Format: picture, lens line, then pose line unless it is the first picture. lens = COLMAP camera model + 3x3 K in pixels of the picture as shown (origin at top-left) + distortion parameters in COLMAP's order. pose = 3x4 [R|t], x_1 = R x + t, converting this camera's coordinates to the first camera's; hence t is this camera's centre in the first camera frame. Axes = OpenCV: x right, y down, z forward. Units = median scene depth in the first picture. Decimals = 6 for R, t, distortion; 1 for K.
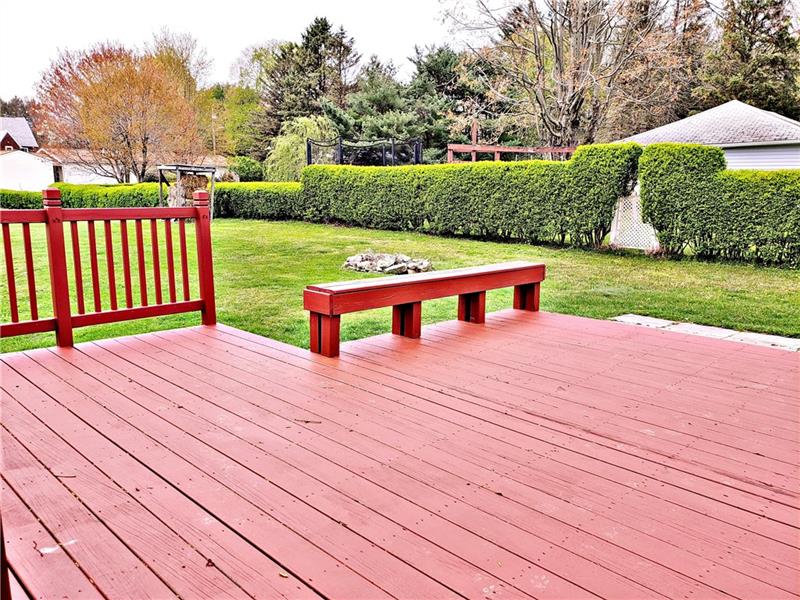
lens RADIAL K [[620.3, 0, 400.0], [0, 620.3, 300.0], [0, 0, 1]] dist [-0.002350, -0.007345]
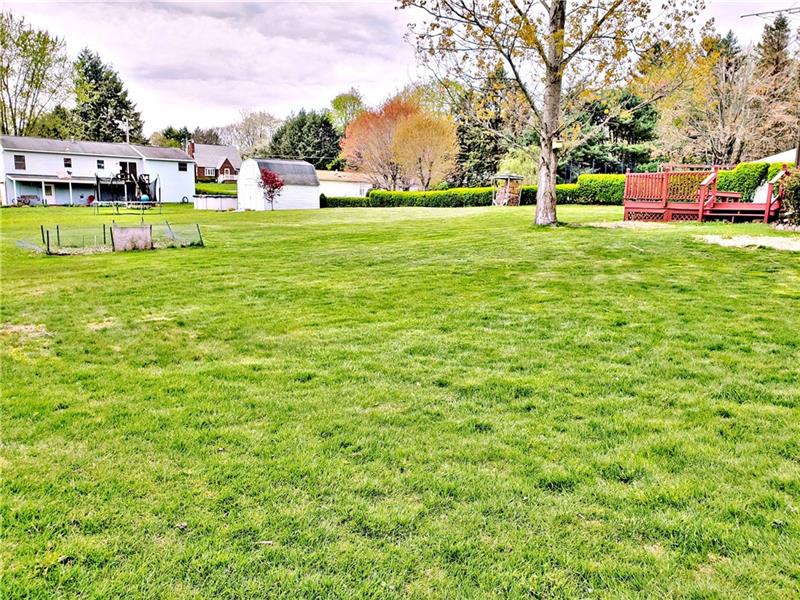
lens RADIAL K [[620.3, 0, 400.0], [0, 620.3, 300.0], [0, 0, 1]] dist [-0.002350, -0.007345]
pose [[0.987888, 0.026343, -0.152916, -0.409744], [-0.031370, 0.999041, -0.030554, 0.253511], [0.151965, 0.034981, 0.987767, -0.996998]]
